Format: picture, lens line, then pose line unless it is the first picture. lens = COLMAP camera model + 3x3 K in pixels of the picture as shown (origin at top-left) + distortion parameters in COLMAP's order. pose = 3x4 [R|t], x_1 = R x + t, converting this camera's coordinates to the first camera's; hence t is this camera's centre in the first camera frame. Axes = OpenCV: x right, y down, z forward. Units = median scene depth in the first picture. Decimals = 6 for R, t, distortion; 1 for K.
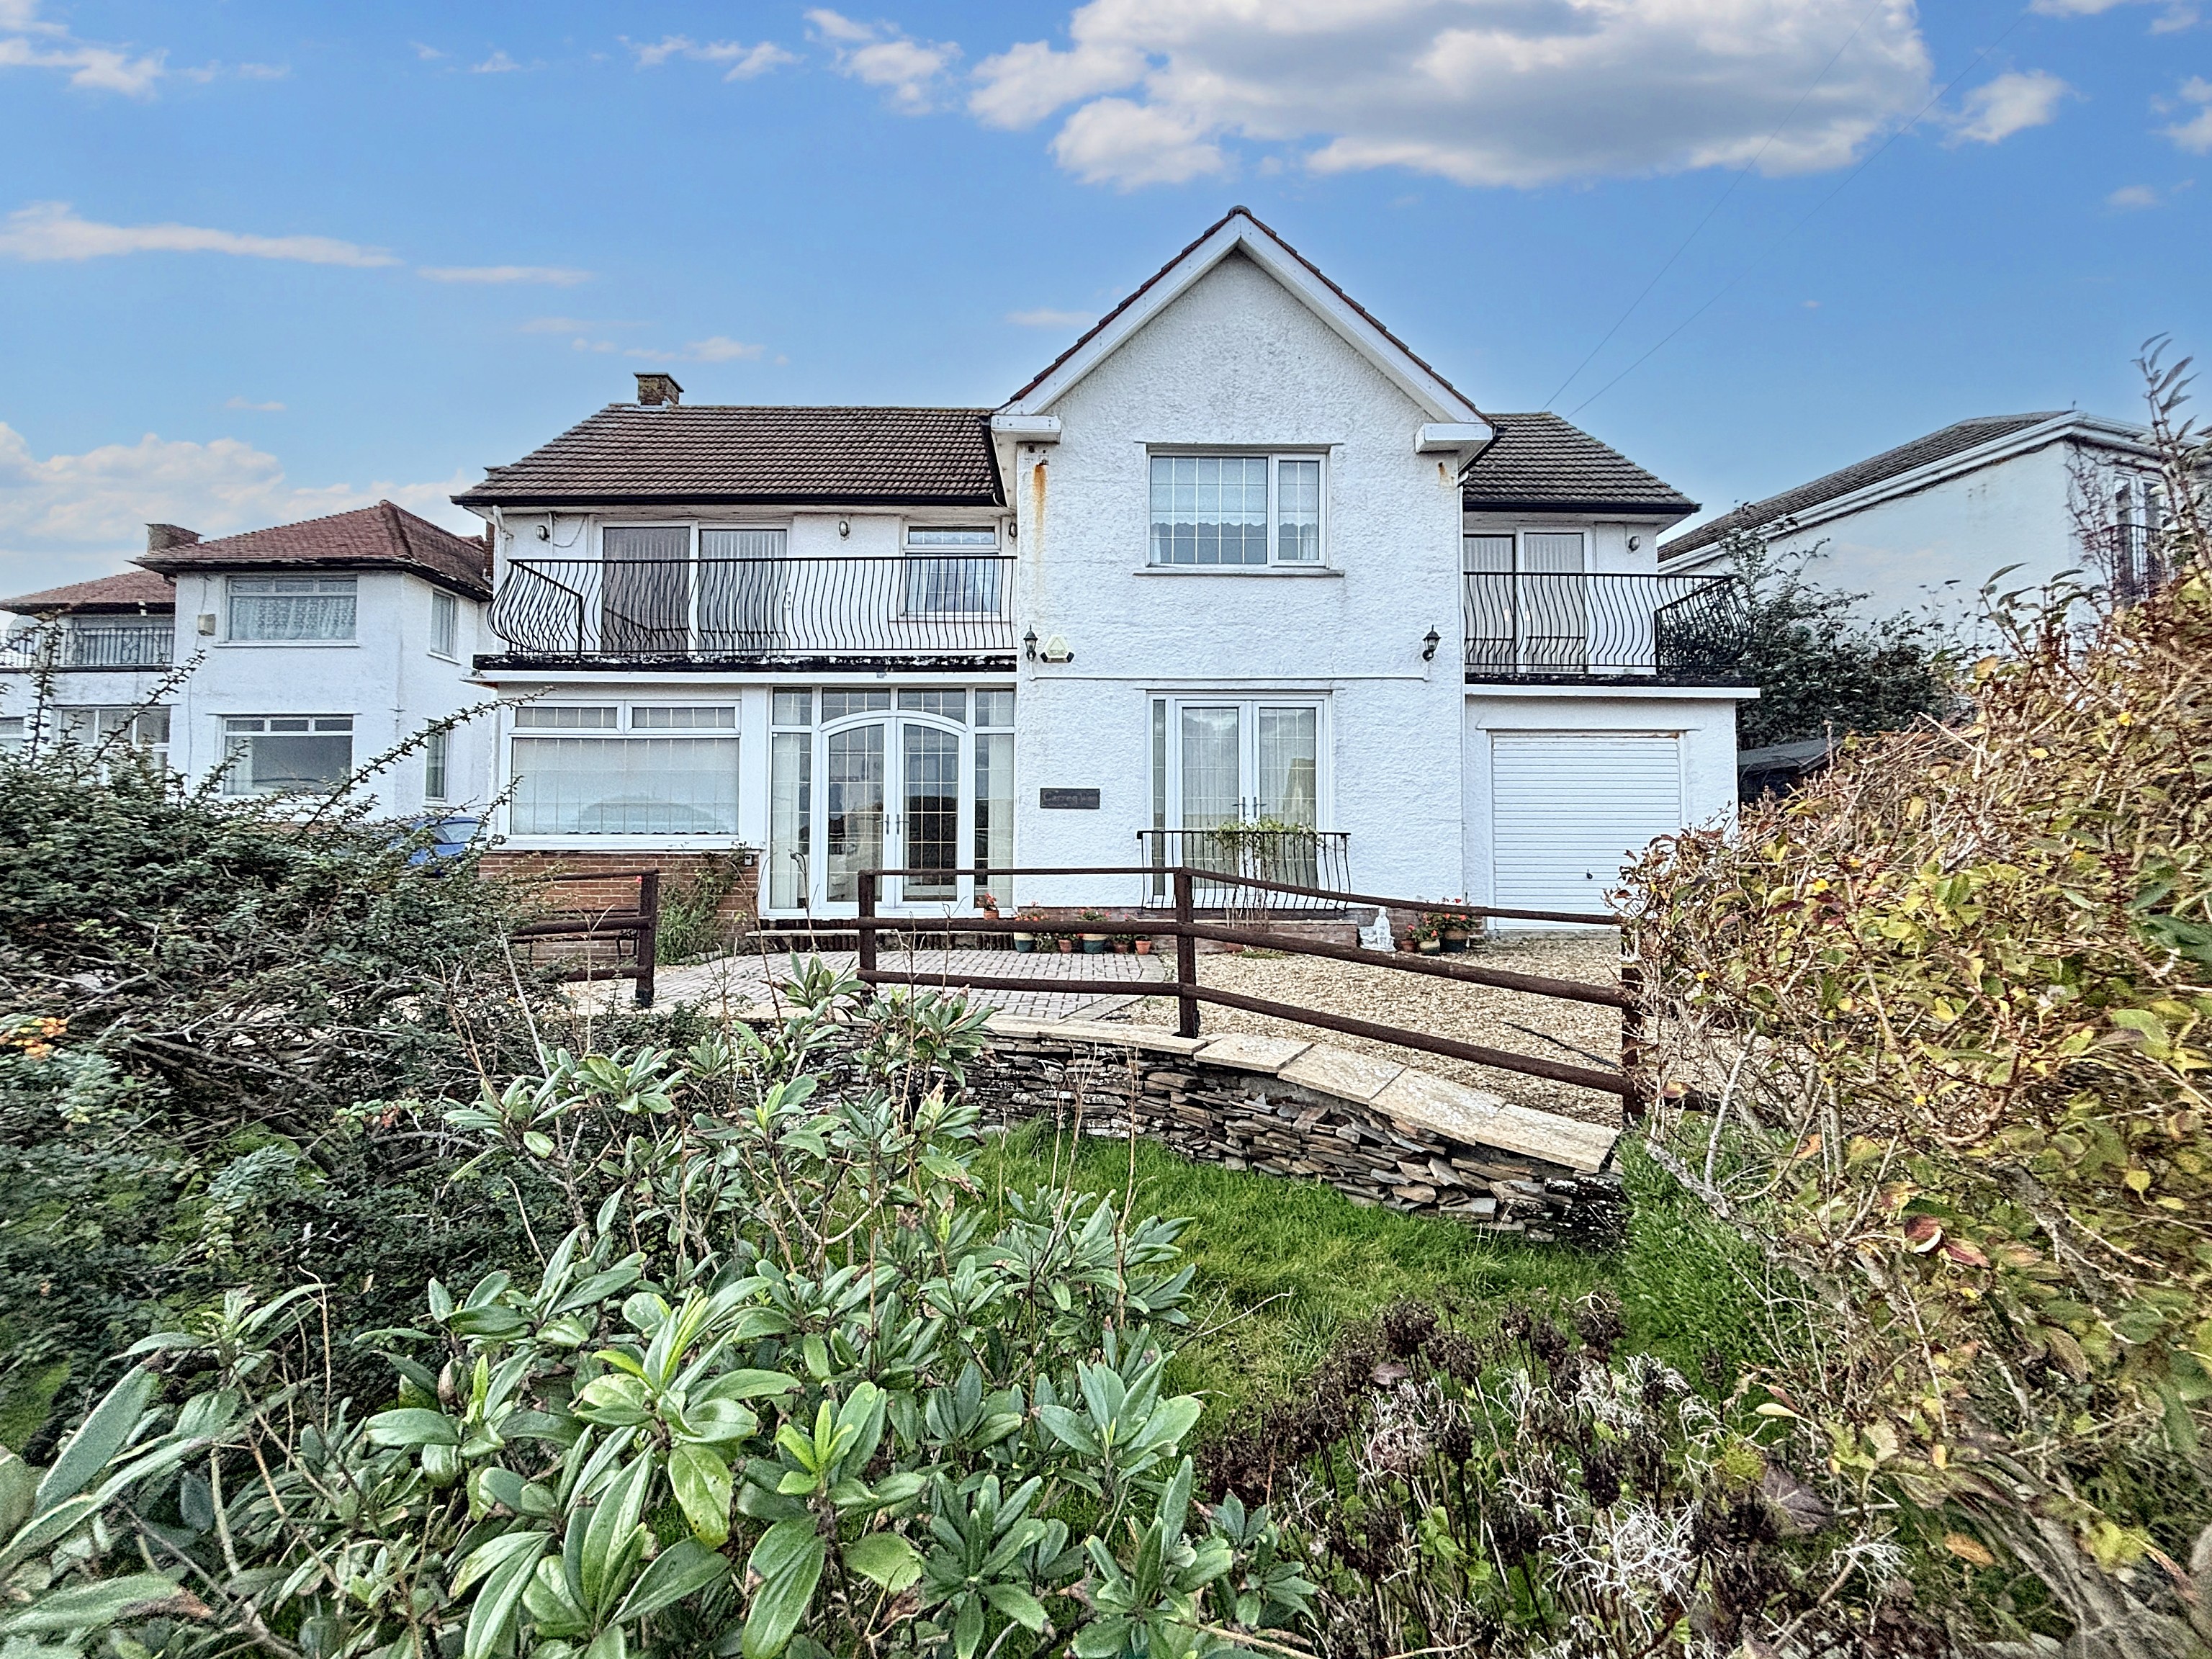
lens RADIAL K [[887.2, 0, 1098.6], [0, 887.2, 838.9], [0, 0, 1]] dist [0.000941, -0.001139]
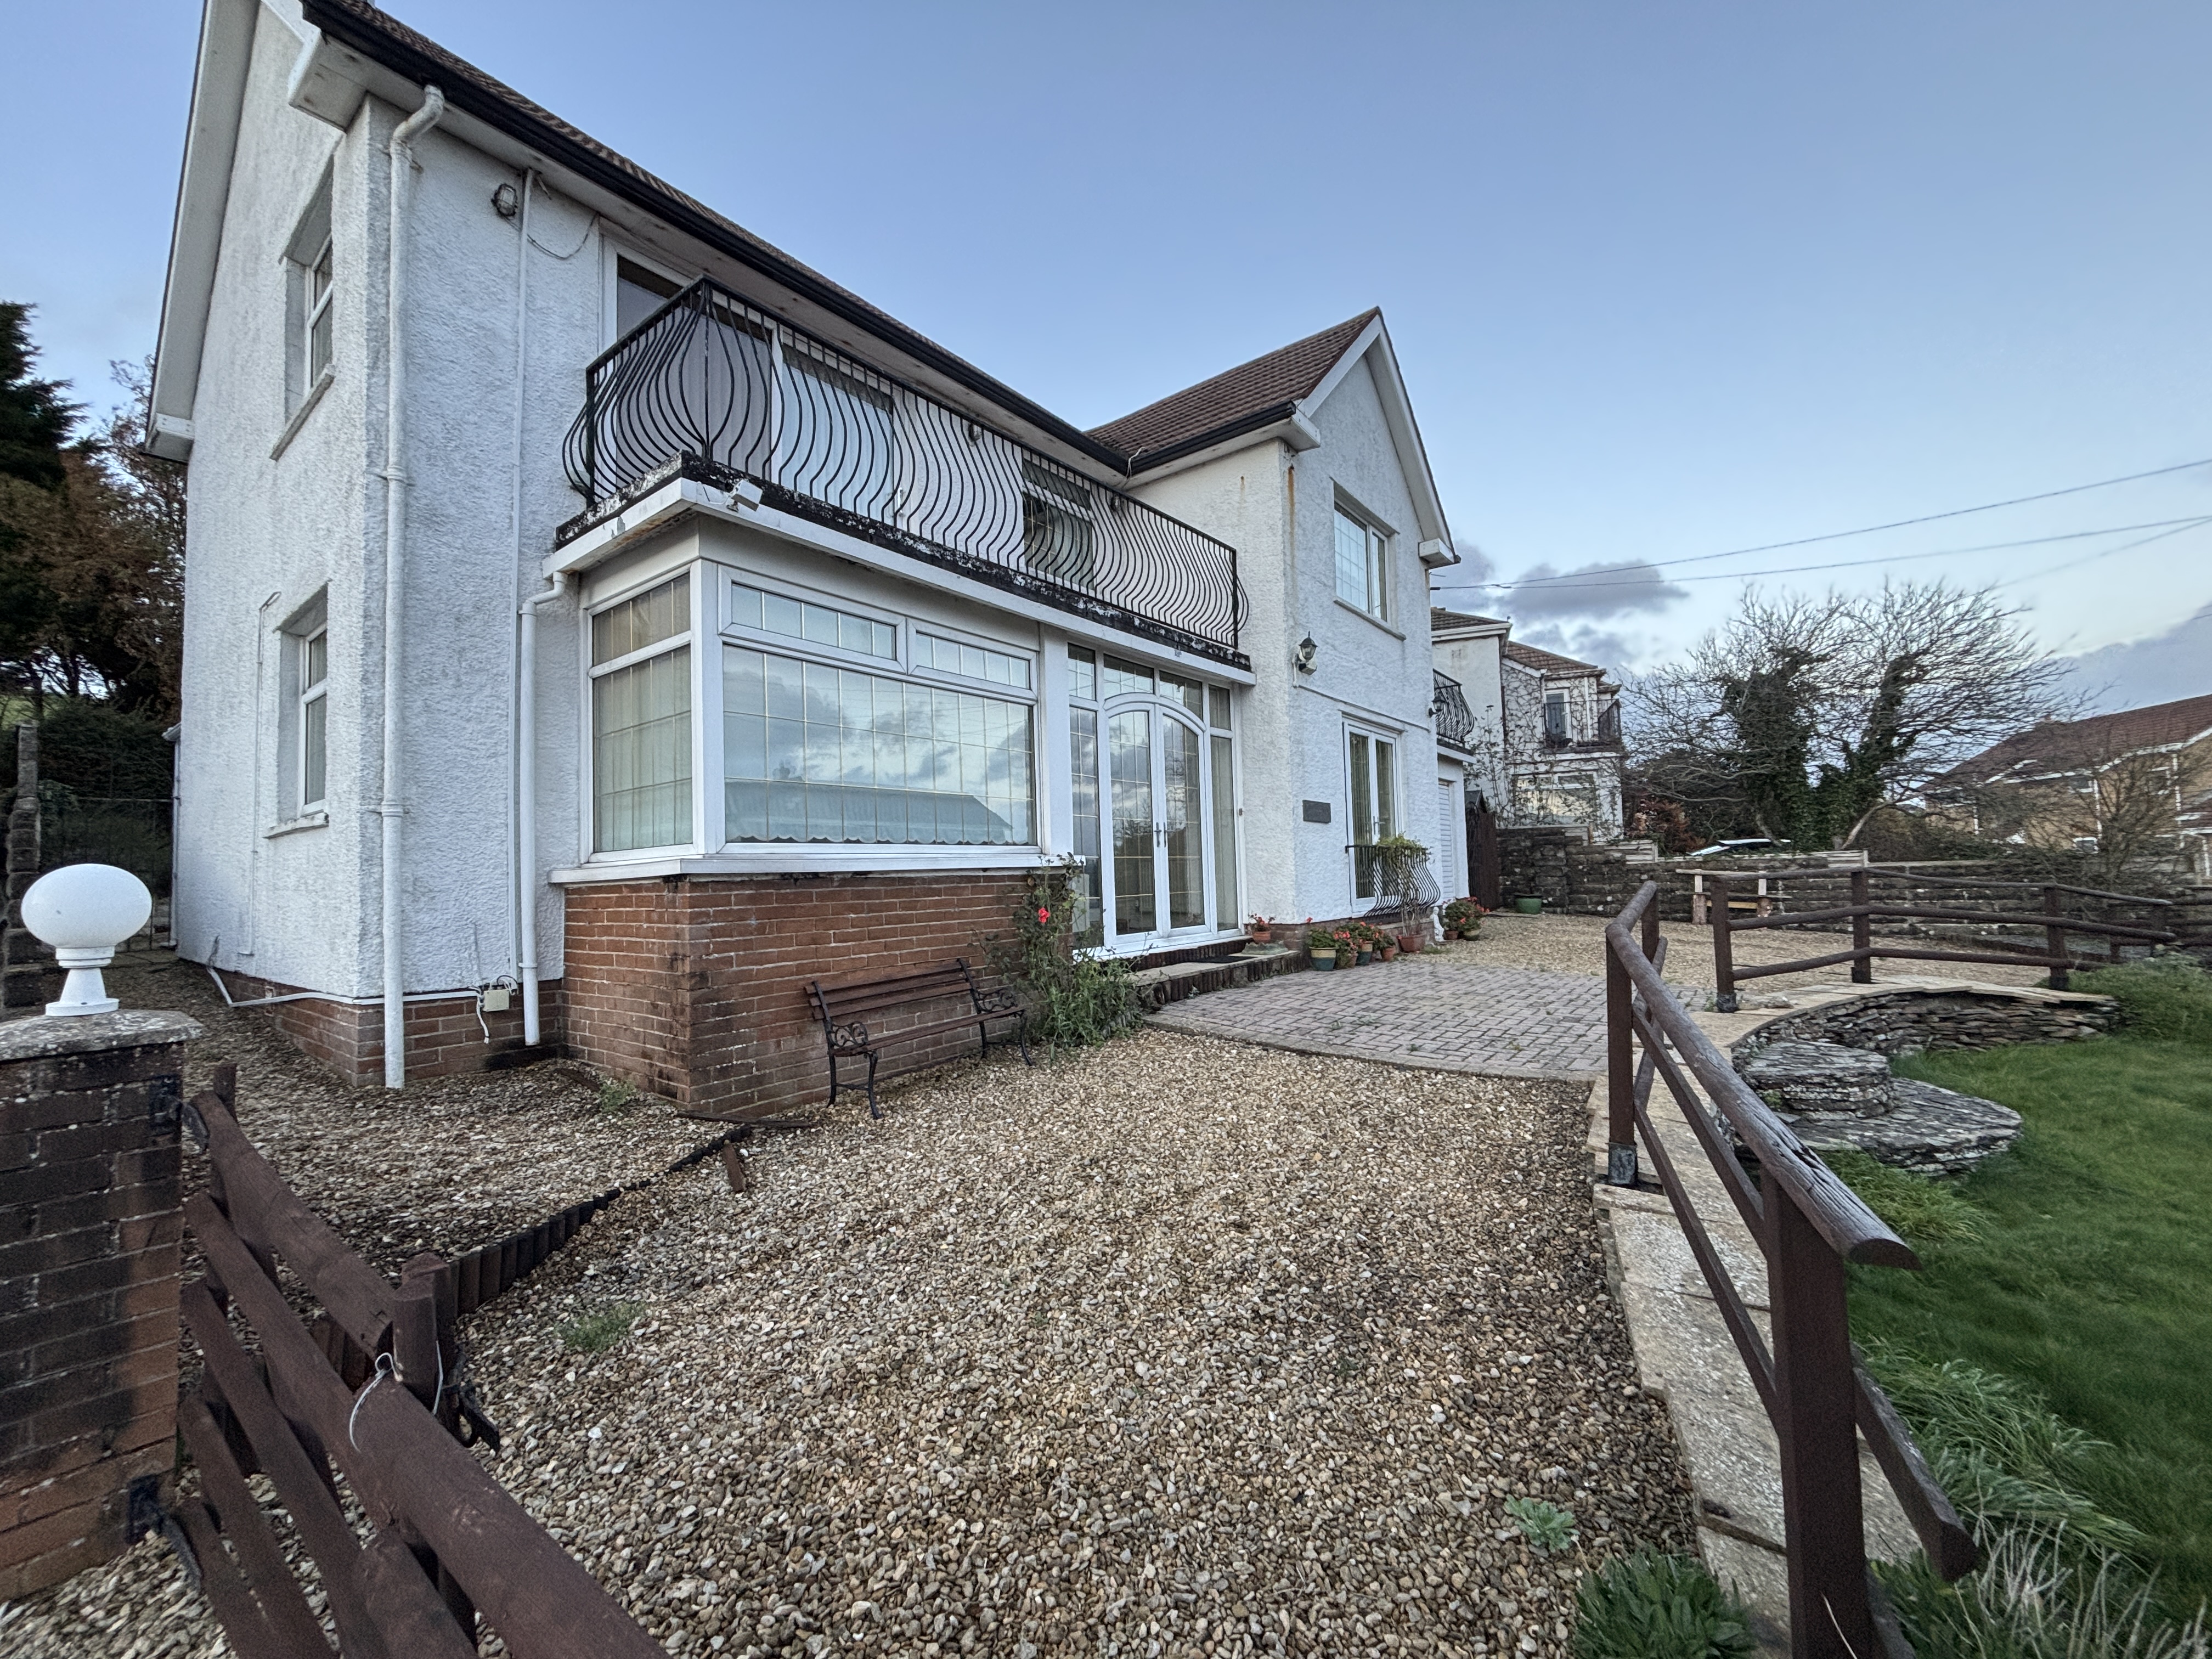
lens RADIAL K [[901.9, 0, 1112.1], [0, 901.9, 831.2], [0, 0, 1]] dist [-0.022072, -0.000126]
pose [[0.616747, 0.019972, 0.786908, -0.924840], [-0.000153, 0.999681, -0.025253, 0.001495], [-0.787161, 0.015454, 0.616554, 0.537008]]
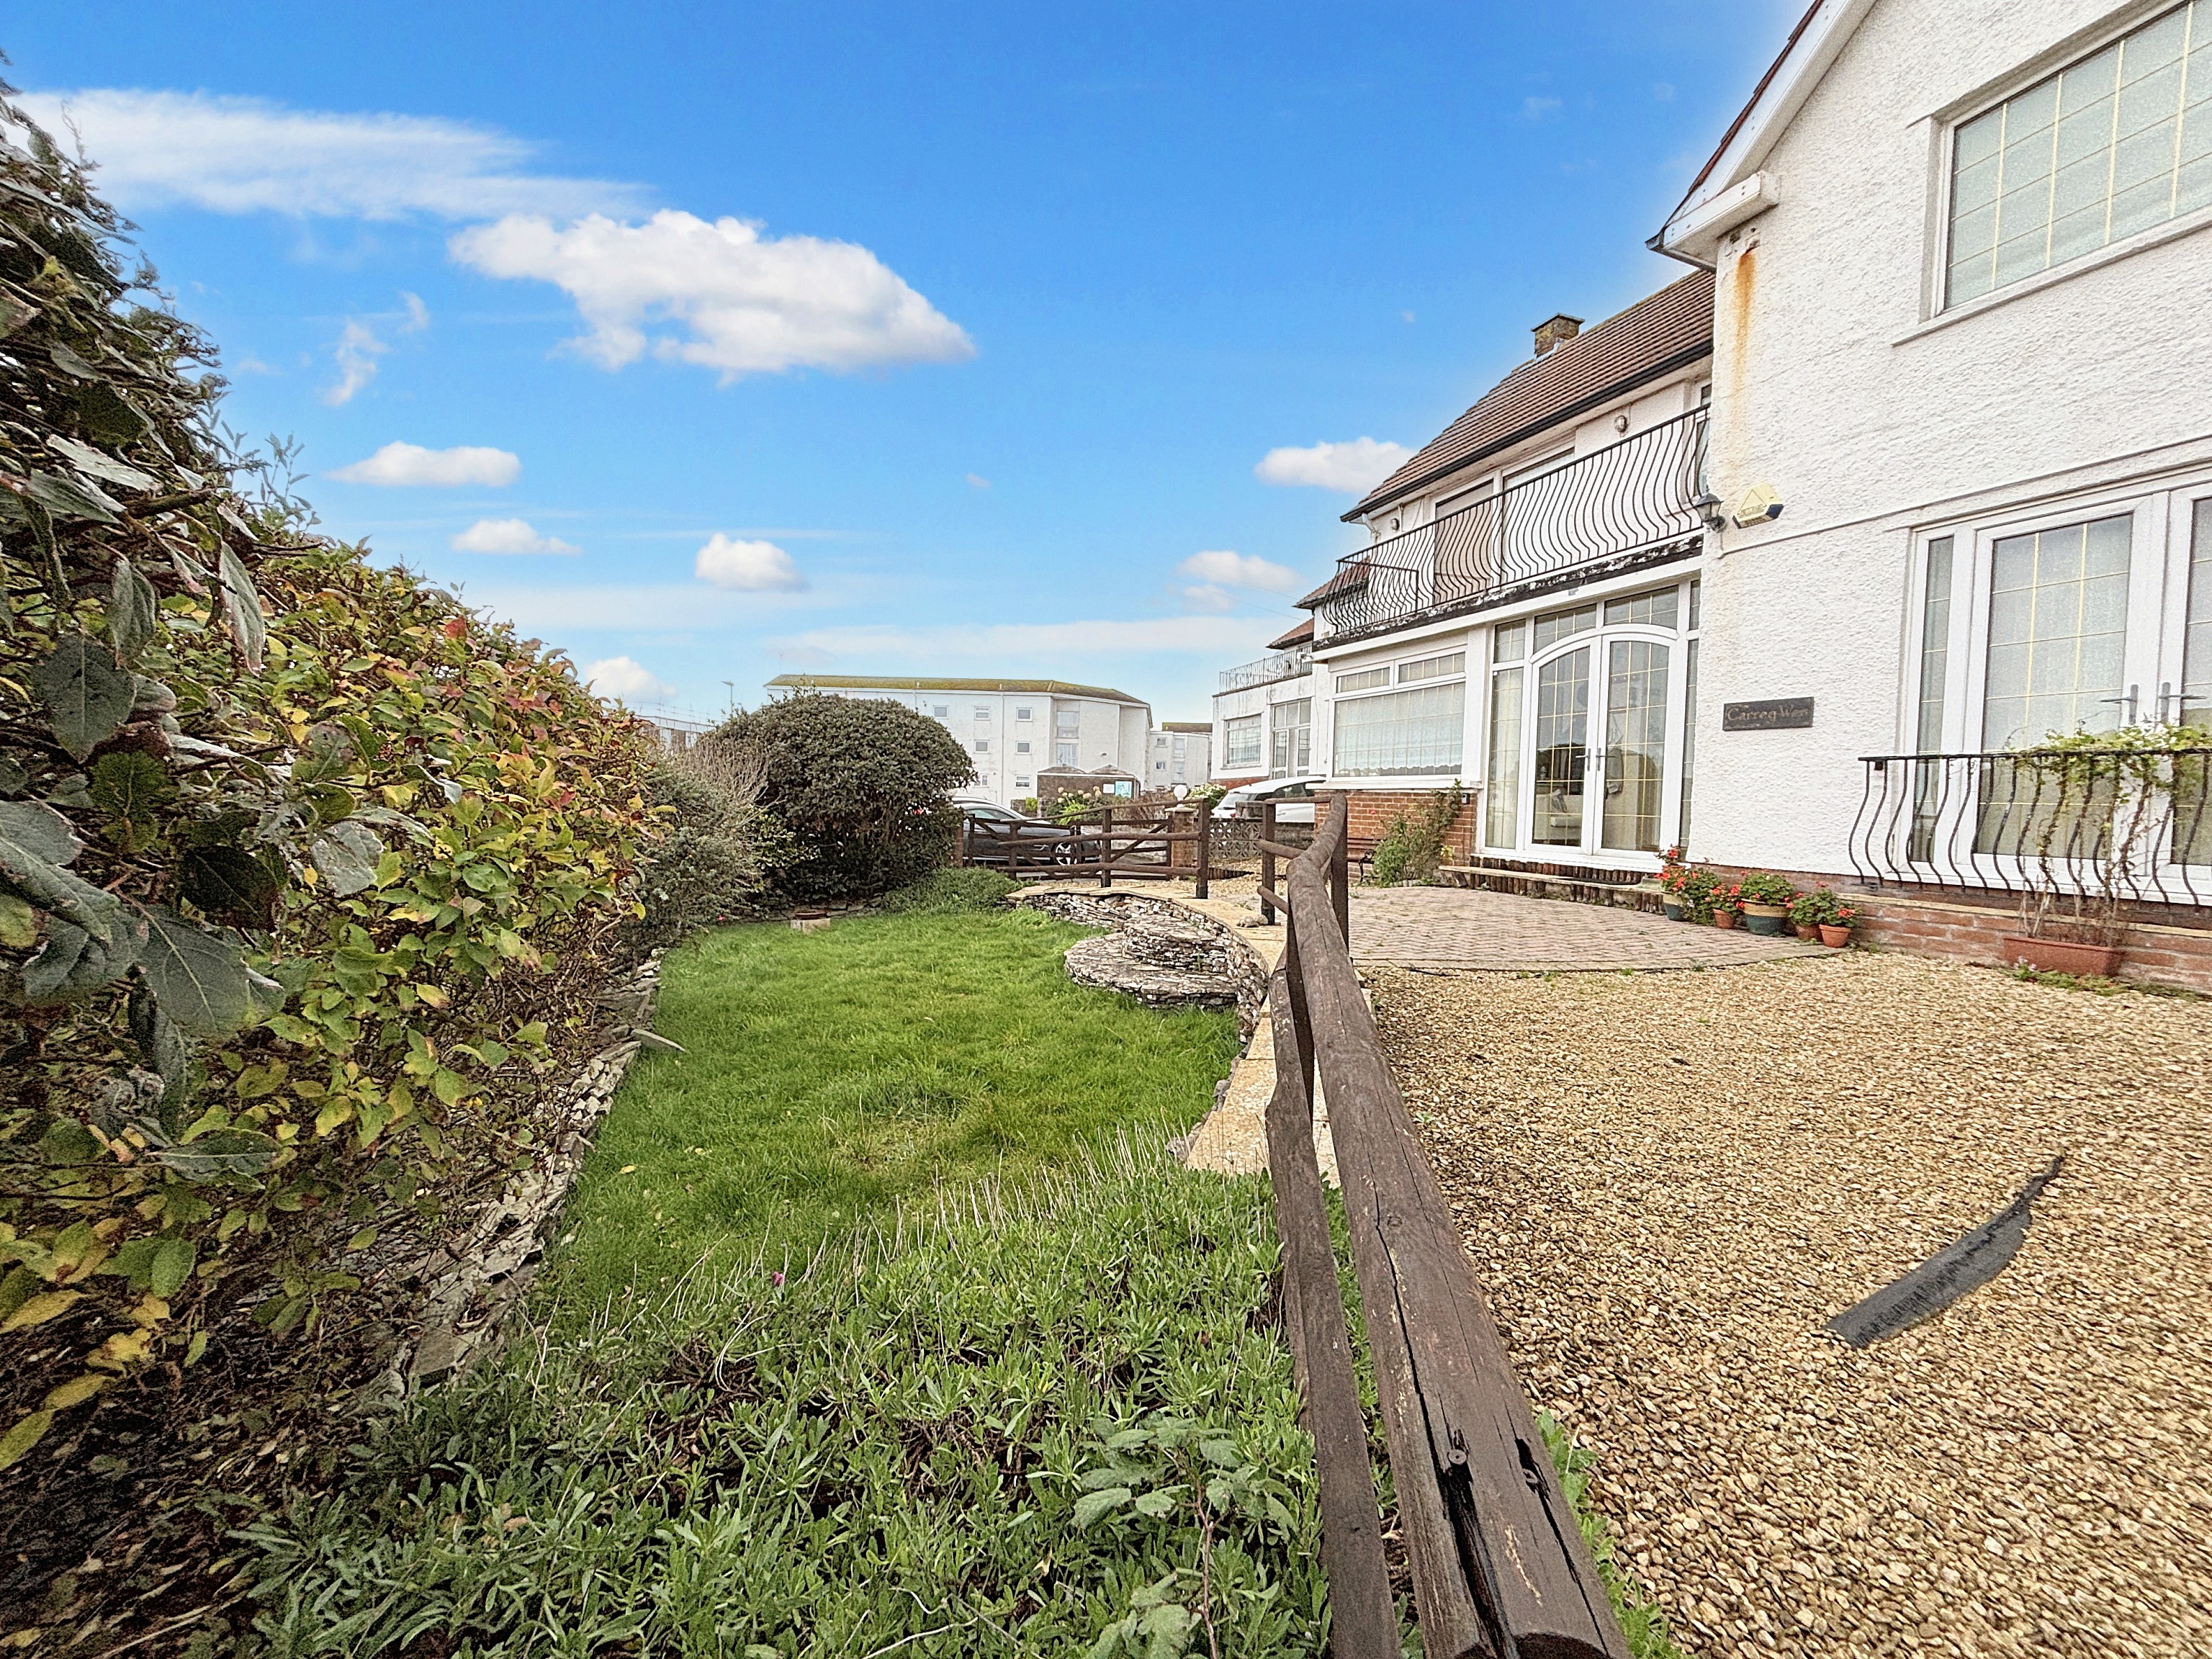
lens RADIAL K [[887.2, 0, 1111.1], [0, 887.2, 825.2], [0, 0, 1]] dist [0.000941, -0.001139]
pose [[0.353116, 0.037633, -0.934822, 0.429043], [0.004050, 0.999120, 0.041752, 0.010247], [0.935571, -0.018529, 0.352652, 0.247550]]
